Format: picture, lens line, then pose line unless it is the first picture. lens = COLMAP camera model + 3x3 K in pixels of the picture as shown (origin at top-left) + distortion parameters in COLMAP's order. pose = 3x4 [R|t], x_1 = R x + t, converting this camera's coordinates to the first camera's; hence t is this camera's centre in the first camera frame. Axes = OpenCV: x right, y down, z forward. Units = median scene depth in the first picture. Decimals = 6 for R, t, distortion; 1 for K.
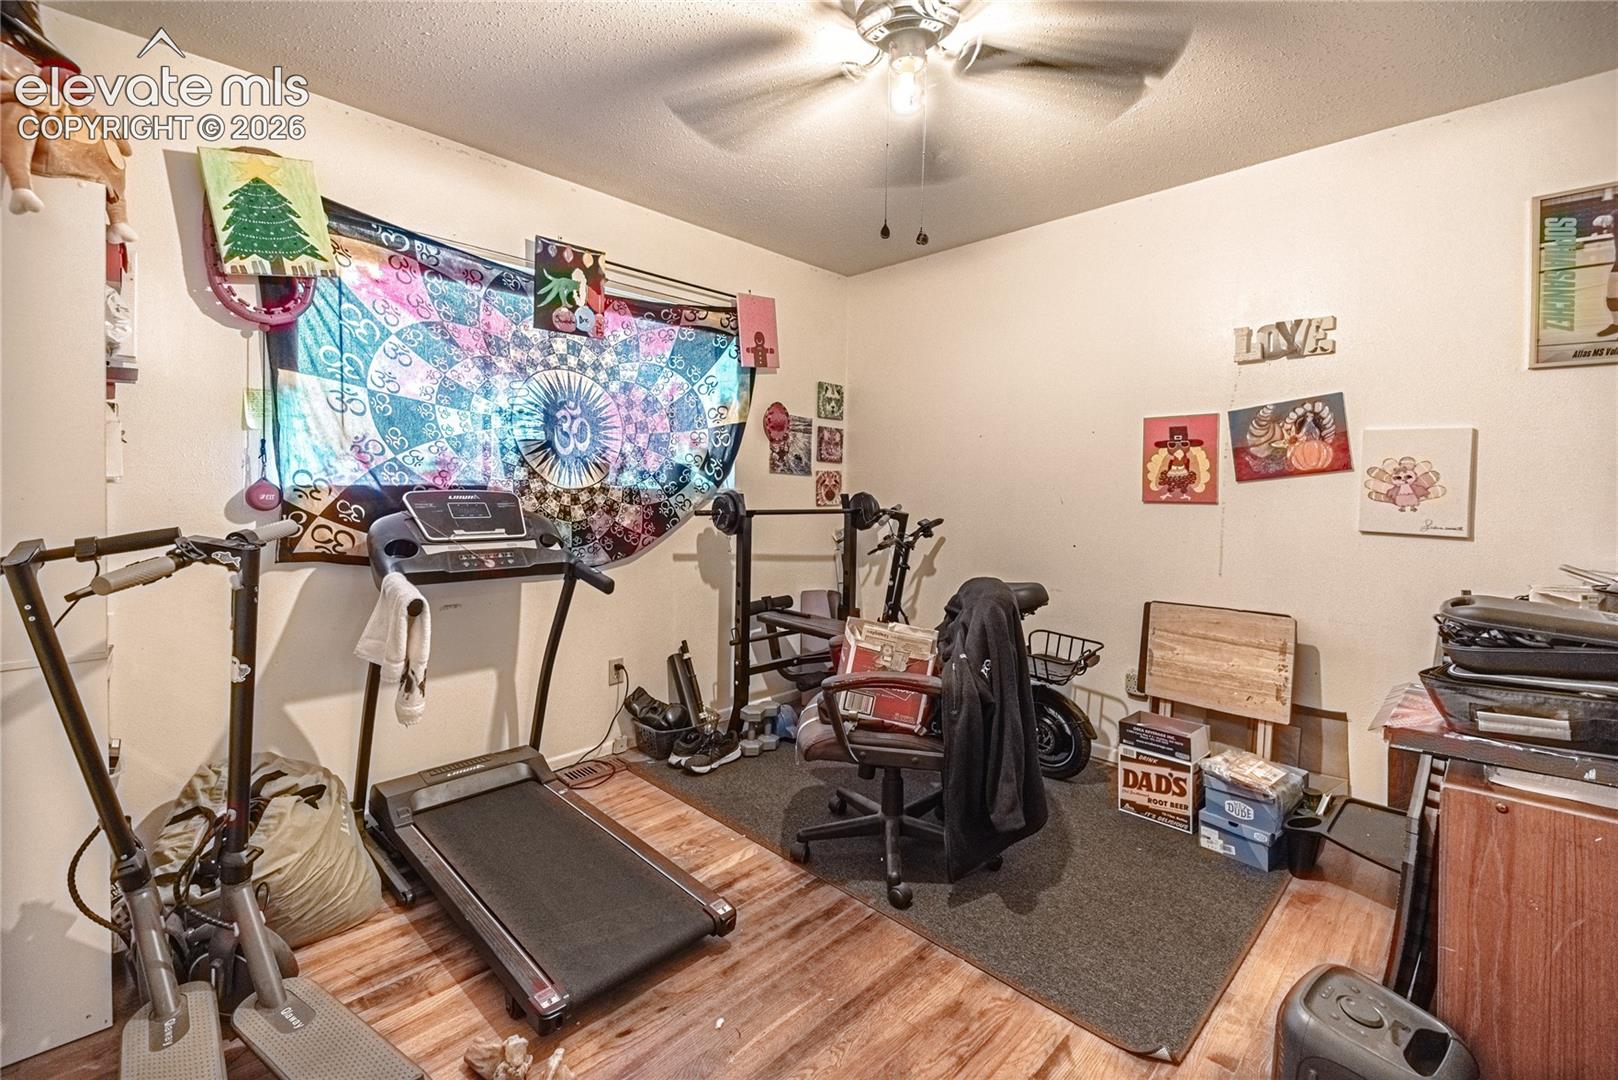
lens RADIAL K [[689.2, 0, 807.4], [0, 689.2, 490.7], [0, 0, 1]] dist [0.002215, -0.000260]
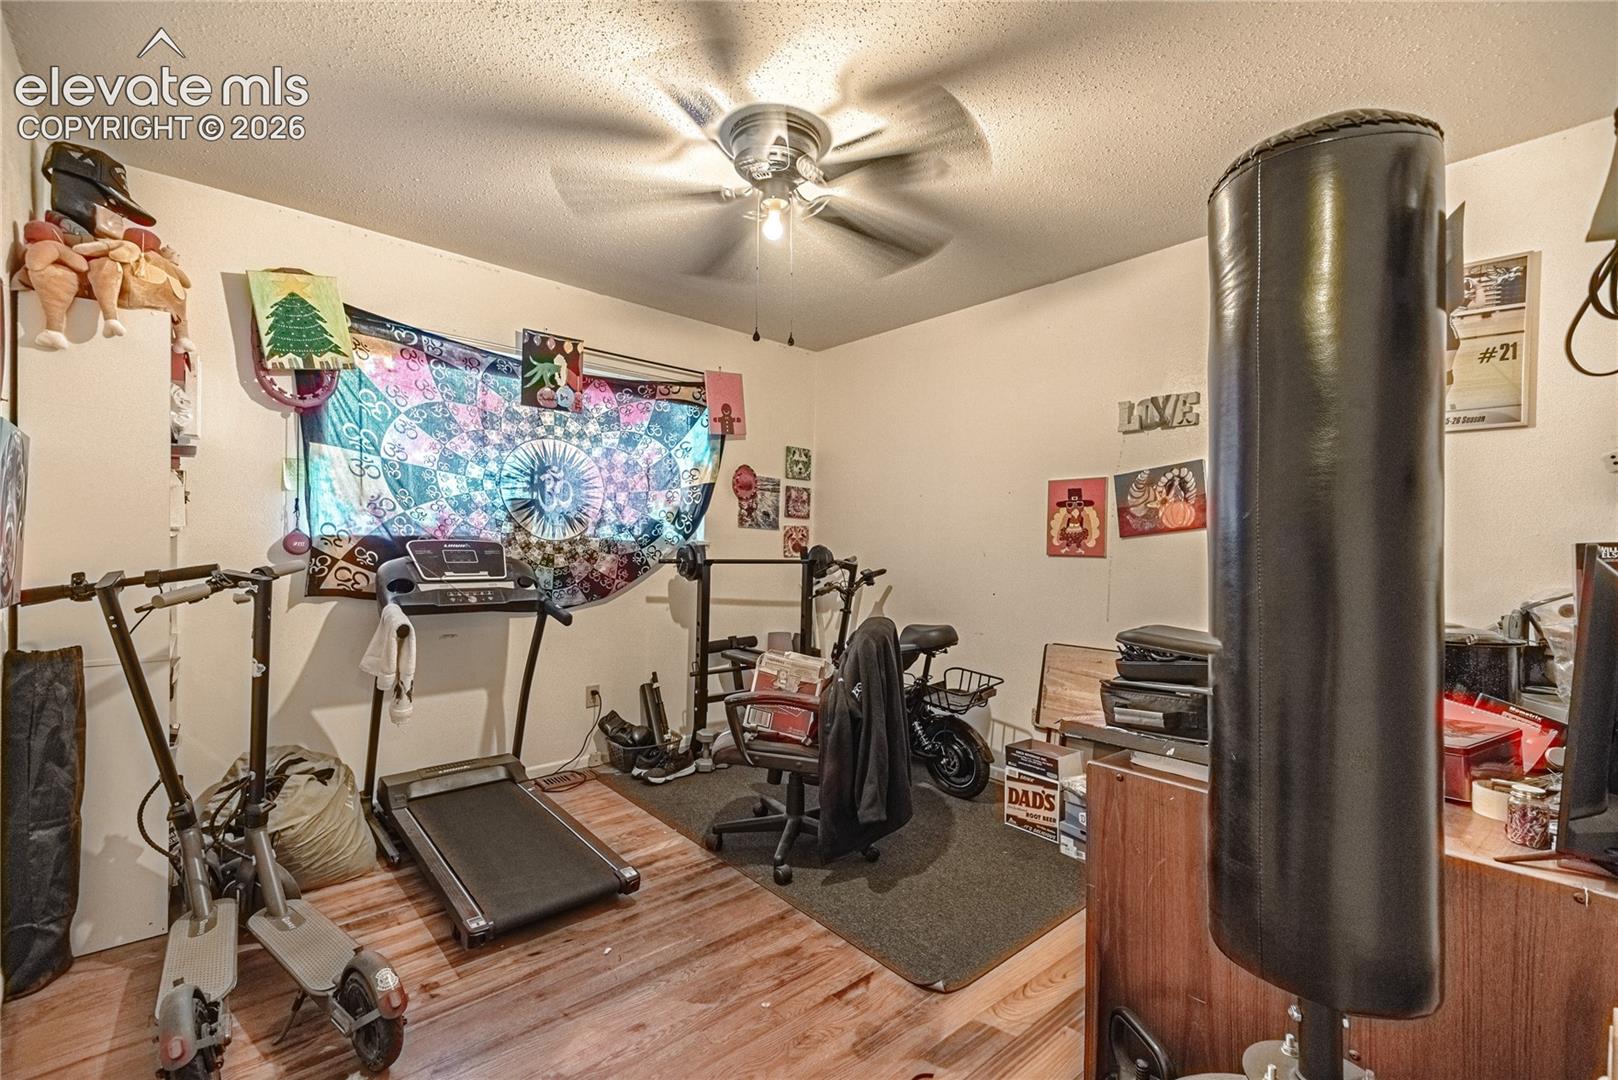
lens RADIAL K [[685.5, 0, 809.0], [0, 685.5, 540.0], [0, 0, 1]] dist [0.012256, 0.000457]
pose [[0.997390, 0.007414, -0.071821, 0.217080], [-0.007933, 0.999945, -0.006931, 0.002778], [0.071766, 0.007483, 0.997393, -0.175201]]
